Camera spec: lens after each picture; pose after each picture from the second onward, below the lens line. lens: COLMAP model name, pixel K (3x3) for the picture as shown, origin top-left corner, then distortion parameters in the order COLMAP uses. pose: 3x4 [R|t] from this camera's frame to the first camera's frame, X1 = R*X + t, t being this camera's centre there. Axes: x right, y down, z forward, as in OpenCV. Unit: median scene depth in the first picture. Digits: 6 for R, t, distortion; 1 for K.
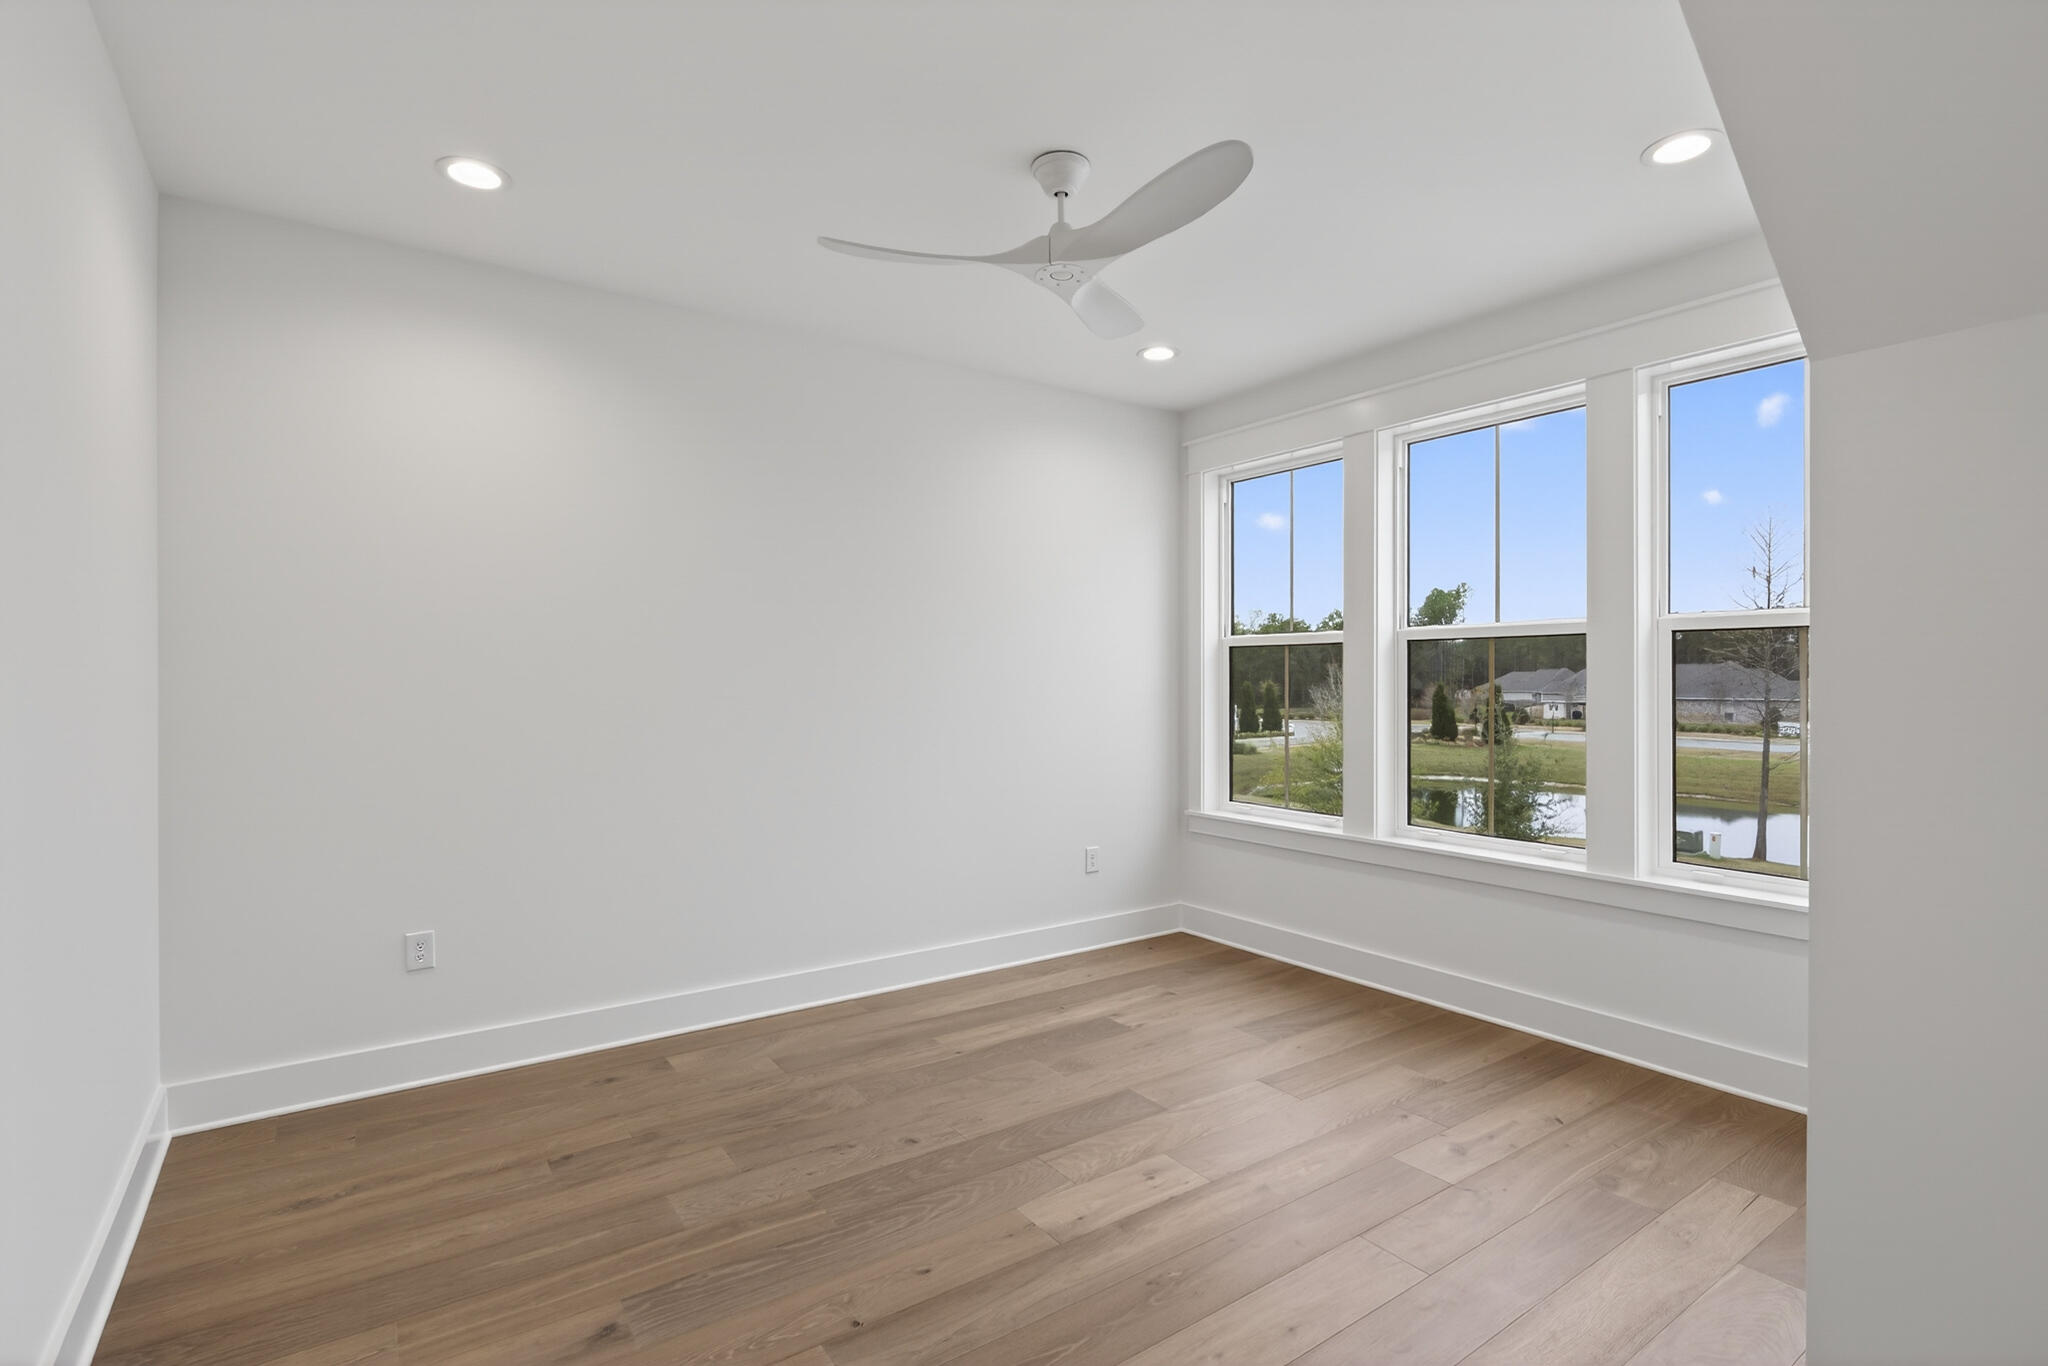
lens RADIAL K [[994.6, 0, 1040.5], [0, 994.6, 681.3], [0, 0, 1]] dist [0.004897, 0.000988]
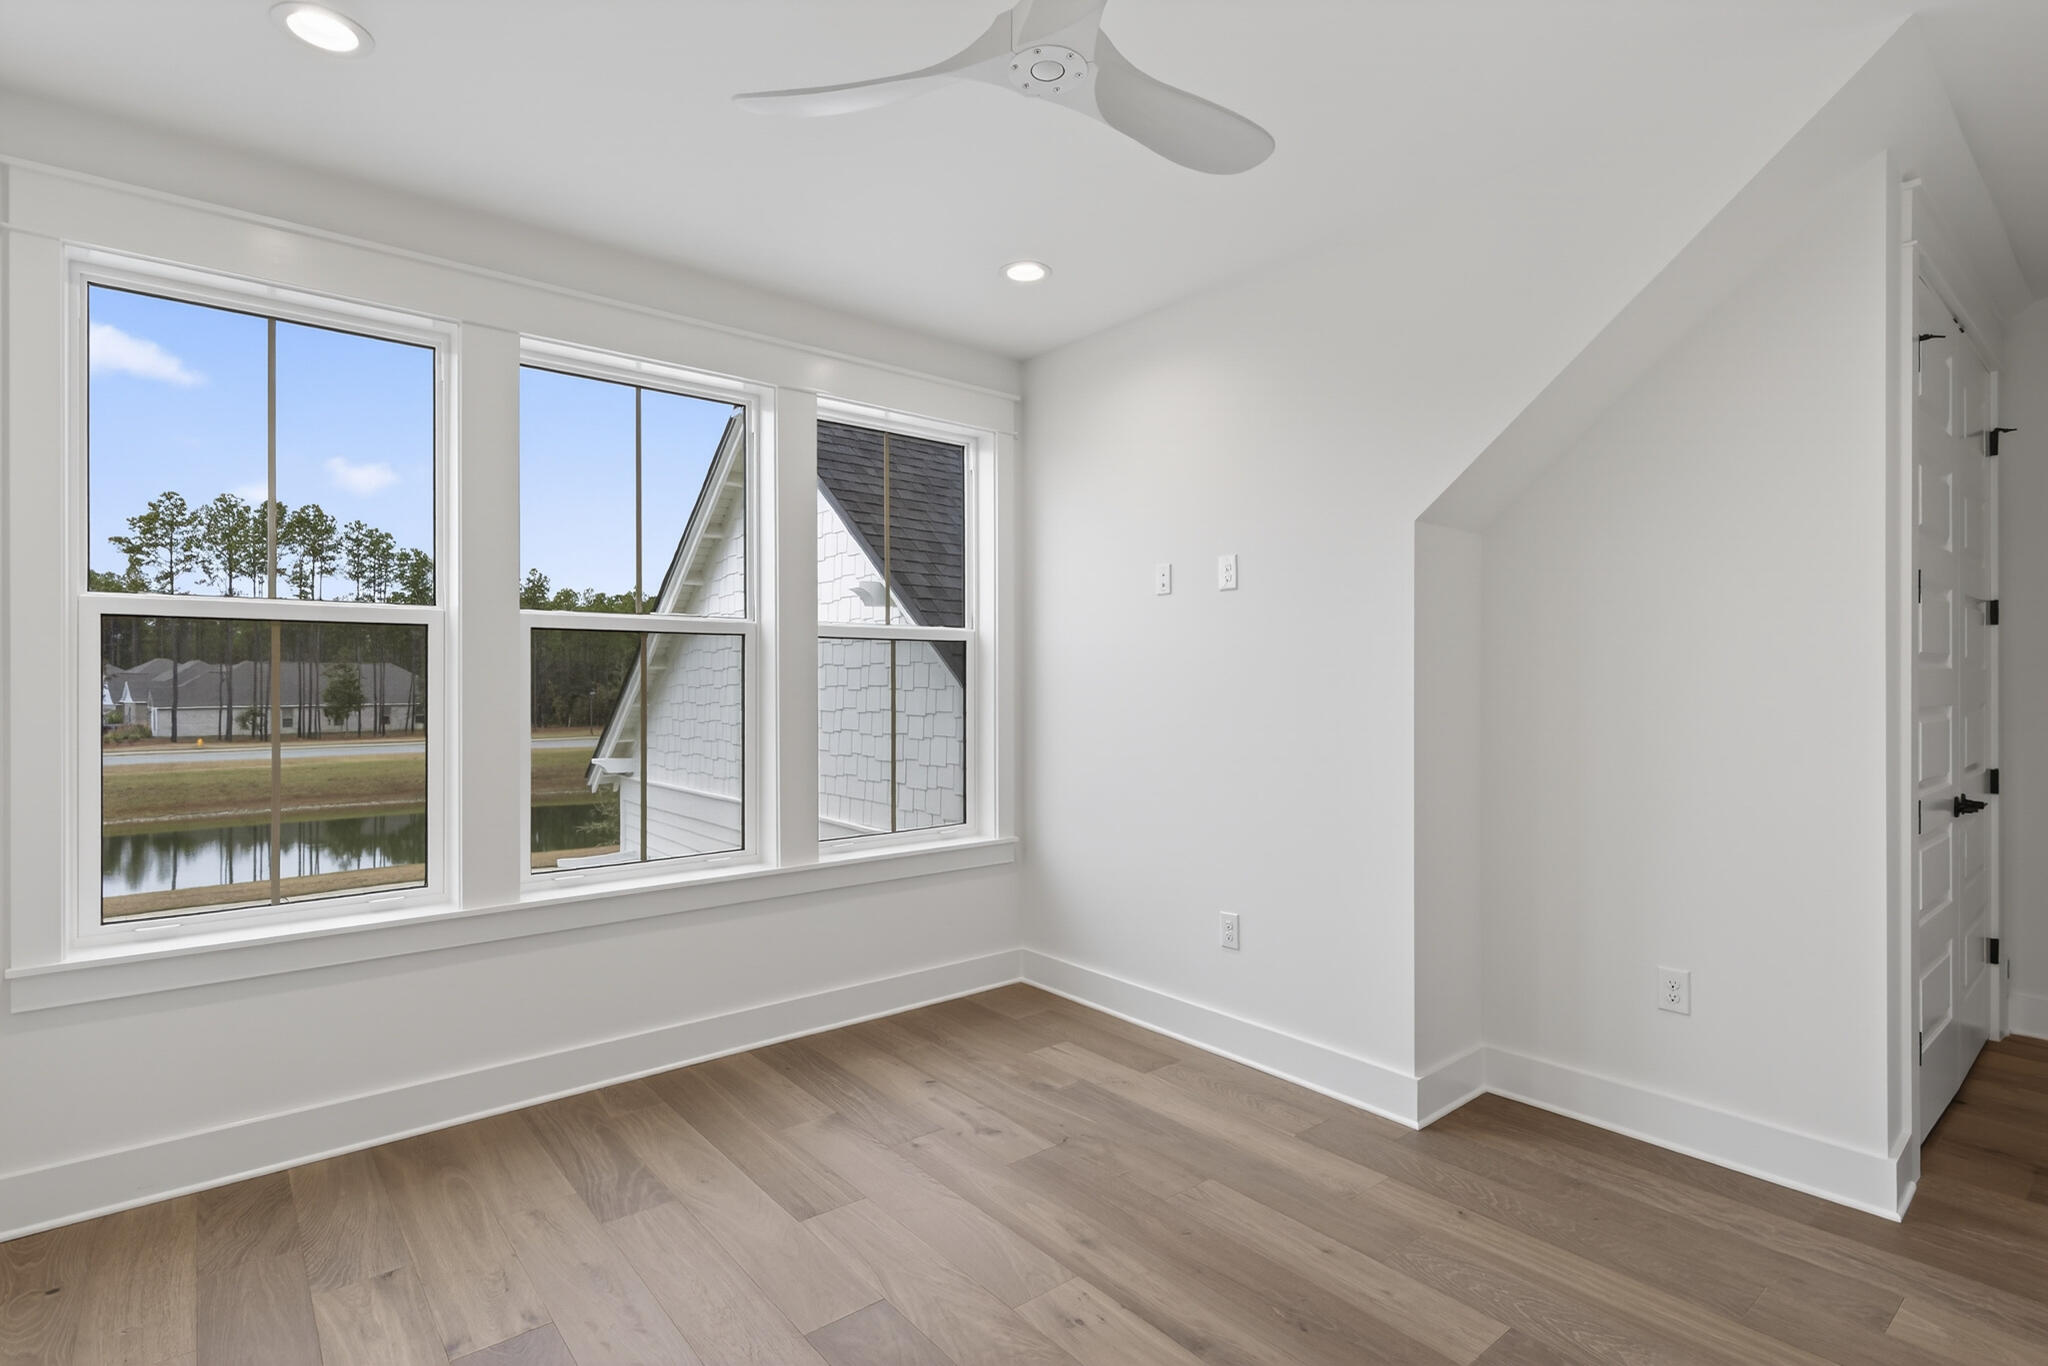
lens RADIAL K [[994.6, 0, 1040.9], [0, 994.6, 688.0], [0, 0, 1]] dist [0.004897, 0.000988]
pose [[-0.083943, -0.004376, 0.996461, -0.485872], [-0.003691, 0.999985, 0.004081, 0.000039], [-0.996464, -0.003335, -0.083958, 0.805882]]
